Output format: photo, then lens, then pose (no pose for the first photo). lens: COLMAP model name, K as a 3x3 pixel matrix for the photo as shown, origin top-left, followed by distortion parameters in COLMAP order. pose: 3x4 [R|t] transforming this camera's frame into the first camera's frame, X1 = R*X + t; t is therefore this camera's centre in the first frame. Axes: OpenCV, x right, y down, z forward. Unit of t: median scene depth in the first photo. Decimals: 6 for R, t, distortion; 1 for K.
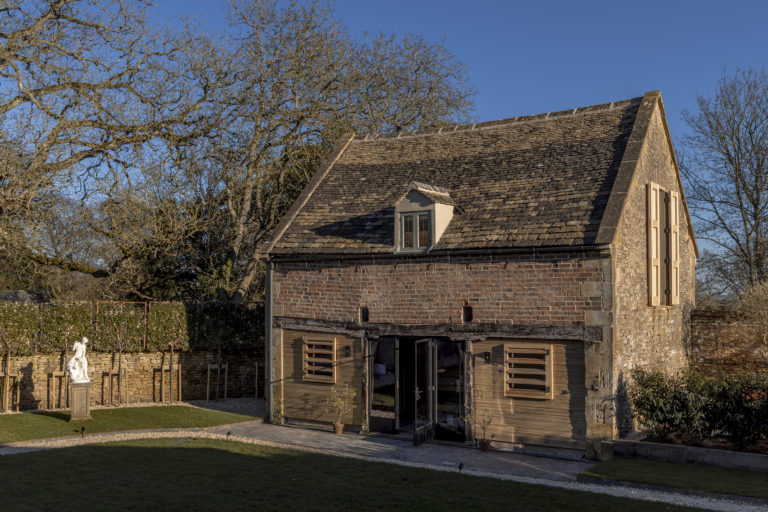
lens RADIAL K [[783.7, 0, 384.9], [0, 783.7, 279.8], [0, 0, 1]] dist [0.046897, -0.016982]
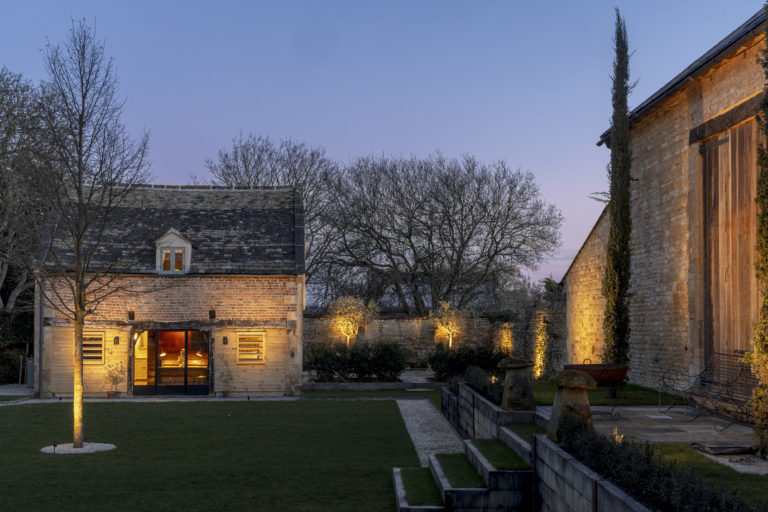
lens RADIAL K [[861.5, 0, 384.0], [0, 861.5, 256.0], [0, 0, 1]] dist [0.001853, 0.001524]
pose [[0.755126, 0.046060, 0.653960, -0.785729], [-0.017441, 0.998587, -0.050195, 0.006804], [-0.655348, 0.026498, 0.754862, -0.557009]]
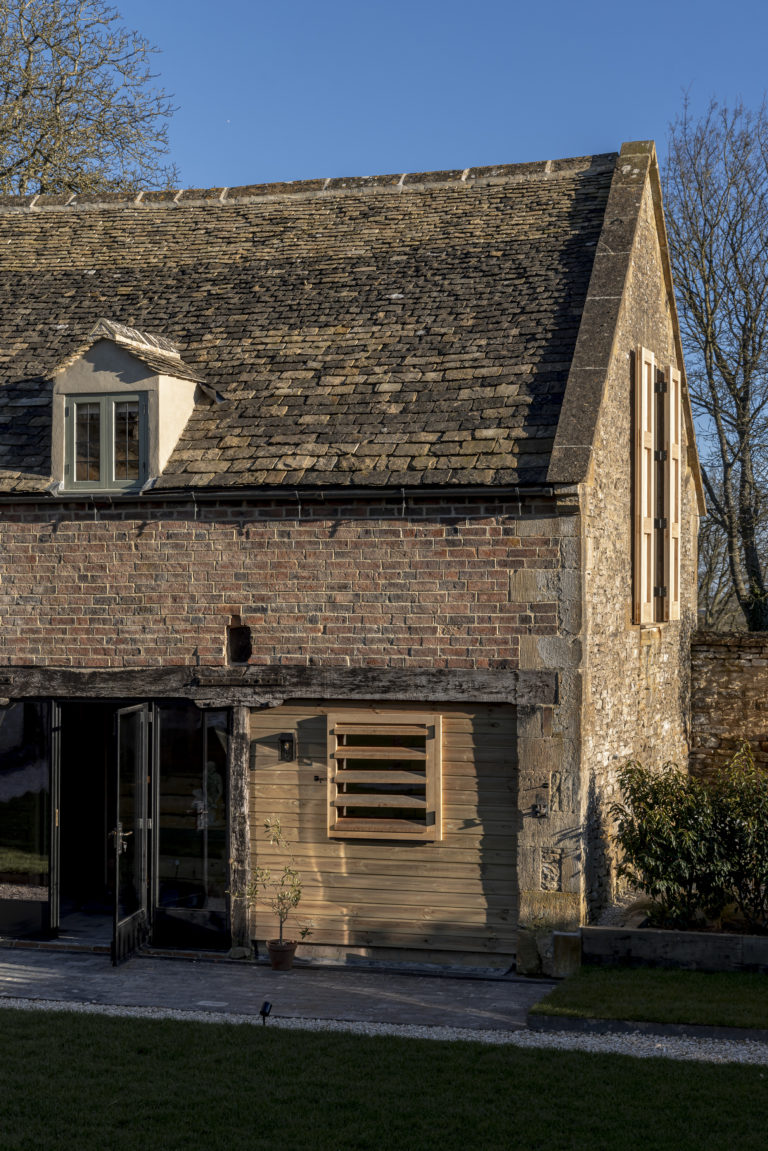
lens RADIAL K [[1857.6, 0, 384.0], [0, 1857.6, 575.5], [0, 0, 1]] dist [0.057428, 0.110447]
pose [[0.960142, 0.006718, 0.279430, -0.098252], [-0.009686, 0.999910, 0.009240, -0.002651], [-0.279343, -0.011578, 0.960121, 0.027458]]
